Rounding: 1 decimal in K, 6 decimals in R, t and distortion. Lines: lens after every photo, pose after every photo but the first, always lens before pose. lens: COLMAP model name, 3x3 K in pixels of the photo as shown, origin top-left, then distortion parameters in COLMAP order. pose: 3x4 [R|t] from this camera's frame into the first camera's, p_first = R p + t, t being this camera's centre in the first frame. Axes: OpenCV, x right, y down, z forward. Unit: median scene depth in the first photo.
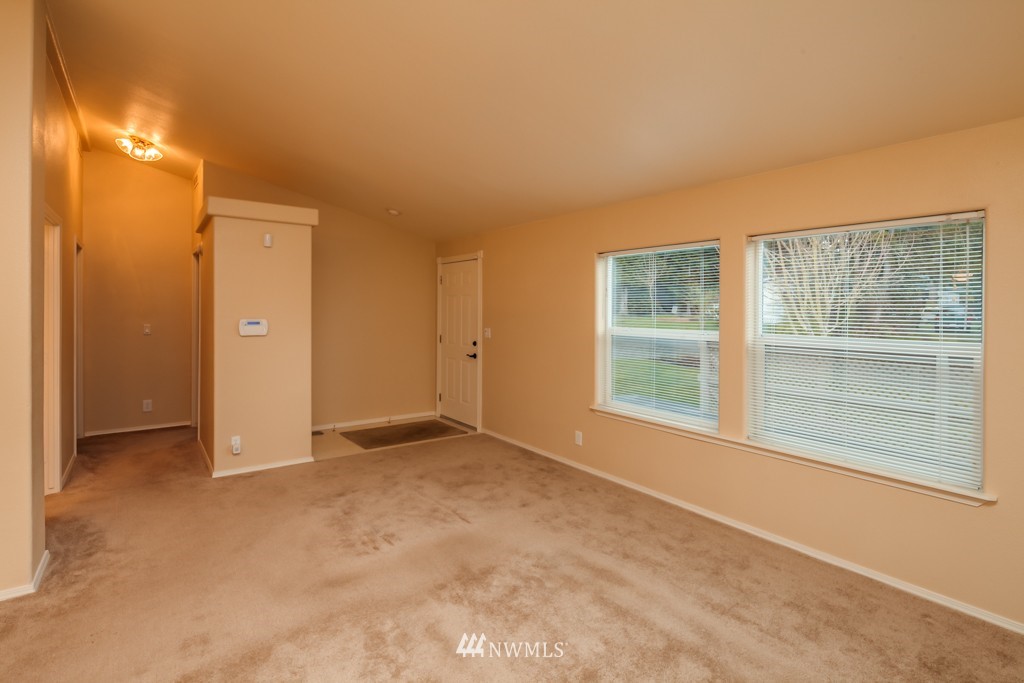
lens RADIAL K [[504.0, 0, 511.8], [0, 504.0, 309.7], [0, 0, 1]] dist [0.002366, 0.000219]
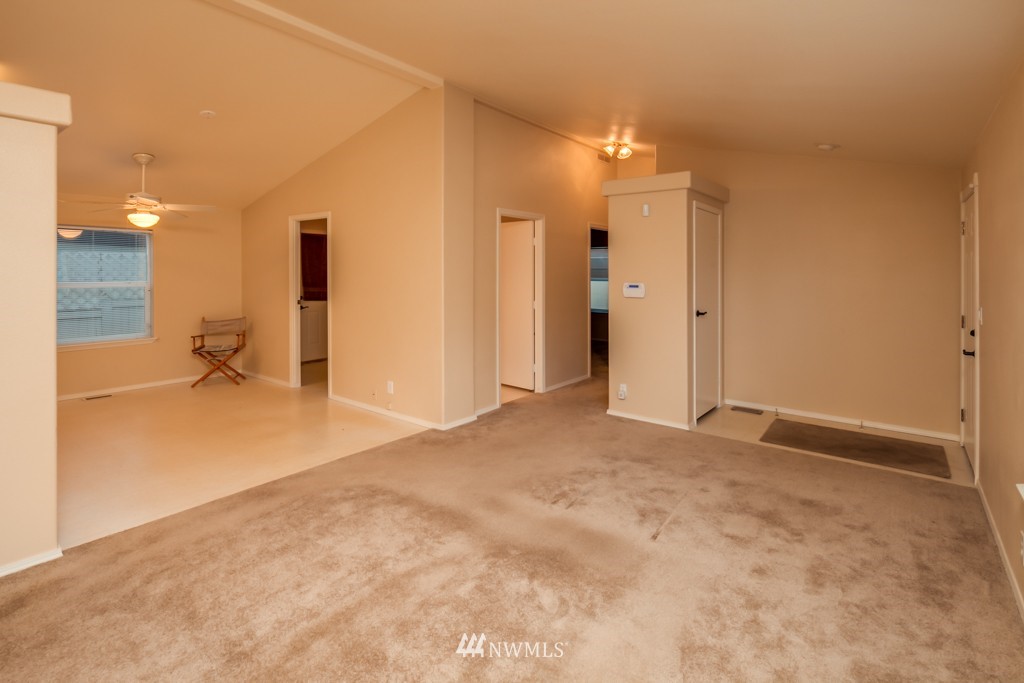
lens RADIAL K [[497.8, 0, 492.8], [0, 497.8, 273.8], [0, 0, 1]] dist [-0.000673, -0.000041]
pose [[0.246590, -0.002887, -0.969116, 0.481994], [-0.004585, 0.999981, -0.004146, 0.004498], [0.969109, 0.005466, 0.246572, 0.428953]]
